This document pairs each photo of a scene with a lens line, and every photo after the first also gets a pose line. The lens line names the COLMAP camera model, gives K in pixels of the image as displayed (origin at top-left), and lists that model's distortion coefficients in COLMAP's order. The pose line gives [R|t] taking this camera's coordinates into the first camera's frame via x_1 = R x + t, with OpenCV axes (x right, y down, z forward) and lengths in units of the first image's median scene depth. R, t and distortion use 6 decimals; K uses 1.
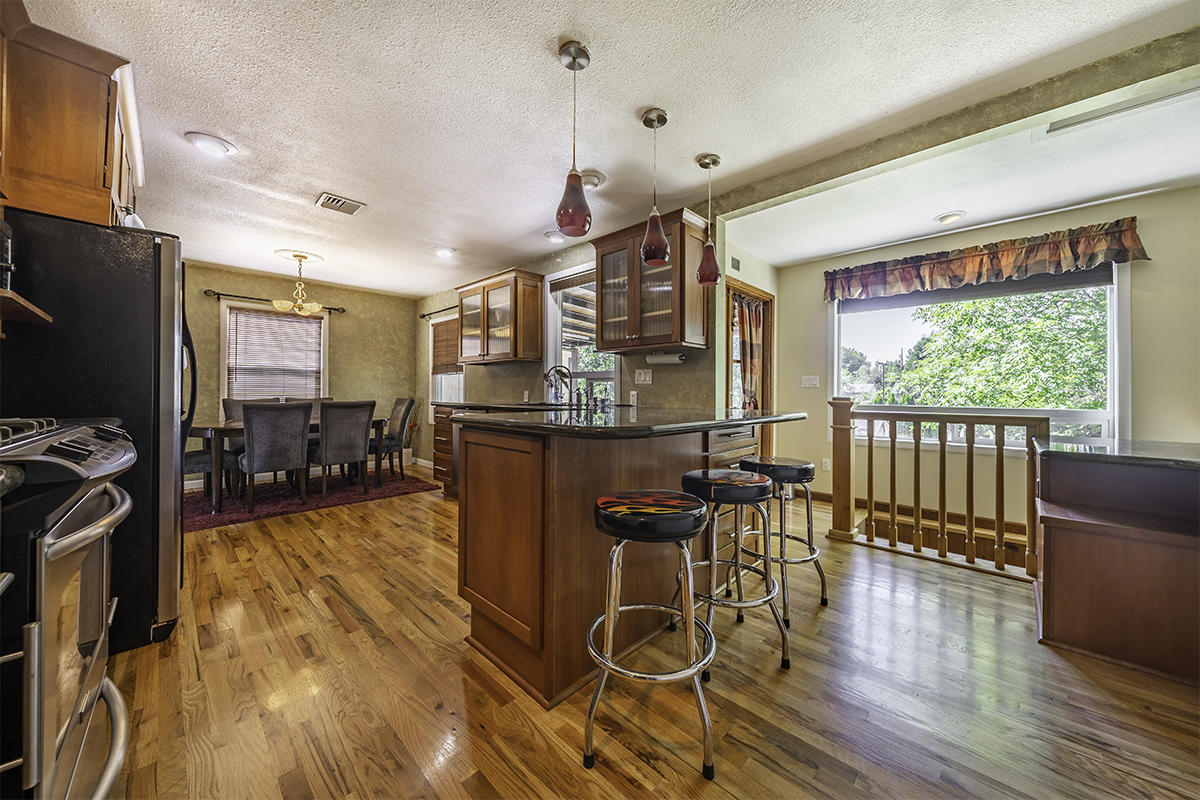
lens RADIAL K [[414.7, 0, 611.5], [0, 414.7, 390.2], [0, 0, 1]] dist [-0.000310, -0.000102]
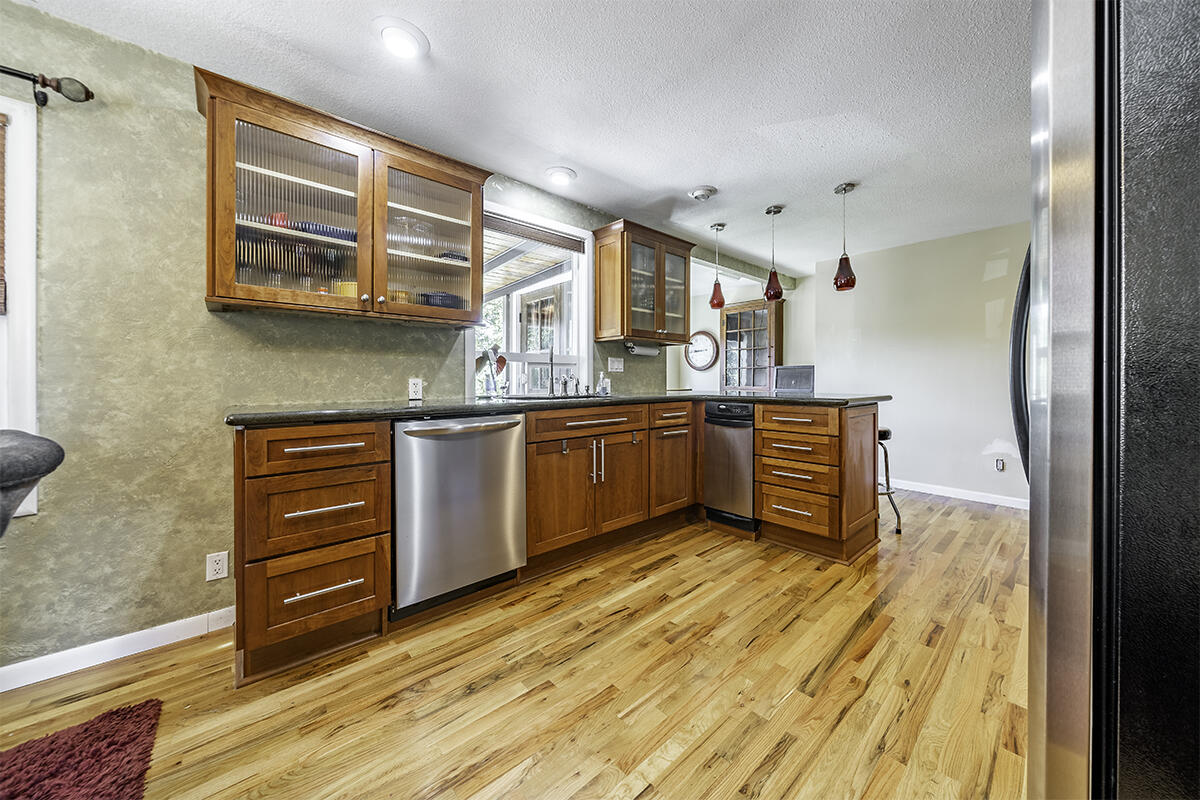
lens RADIAL K [[414.7, 0, 623.4], [0, 414.7, 378.7], [0, 0, 1]] dist [-0.000310, -0.000102]
pose [[0.081034, -0.005723, 0.996695, -0.738241], [-0.003638, 0.999975, 0.006037, -0.002700], [-0.996705, -0.004115, 0.081011, 0.687883]]
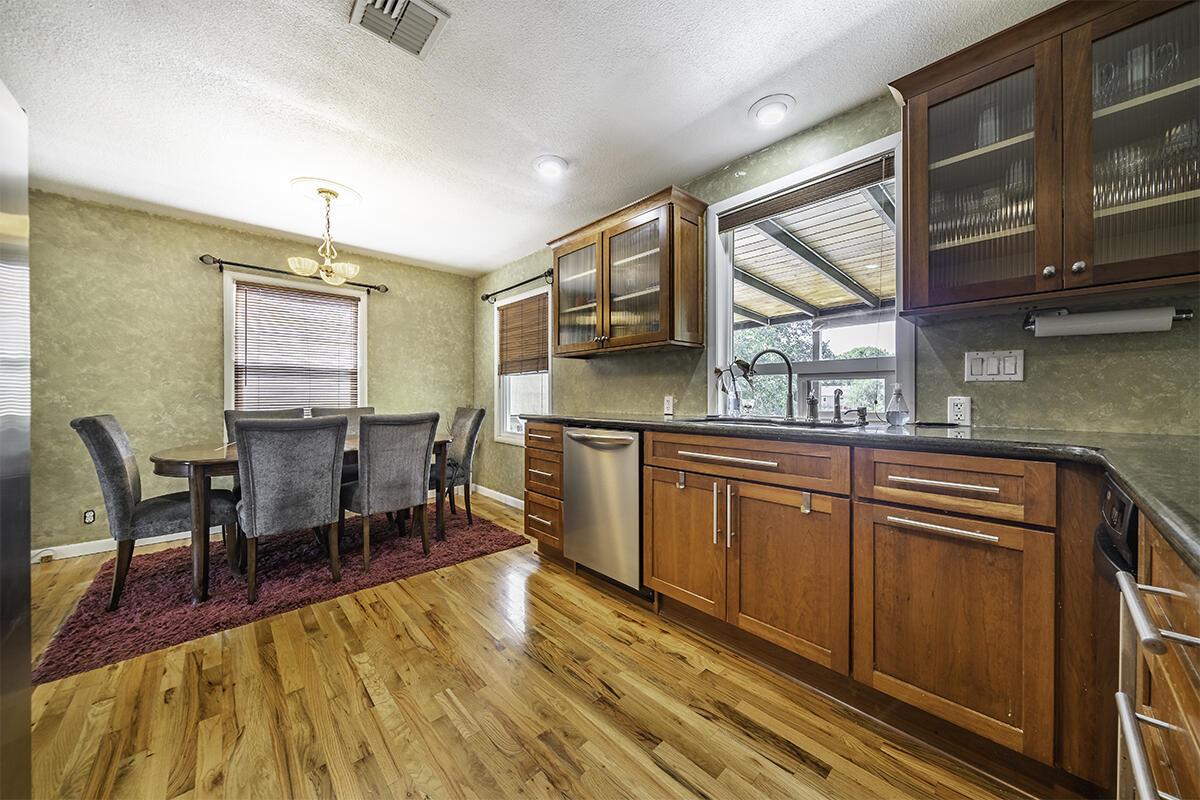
lens RADIAL K [[414.7, 0, 594.7], [0, 414.7, 397.0], [0, 0, 1]] dist [-0.000310, -0.000102]
pose [[0.996231, -0.005786, -0.086550, -0.265143], [0.006234, 0.999969, 0.004906, -0.000973], [0.086519, -0.005427, 0.996235, 0.367143]]
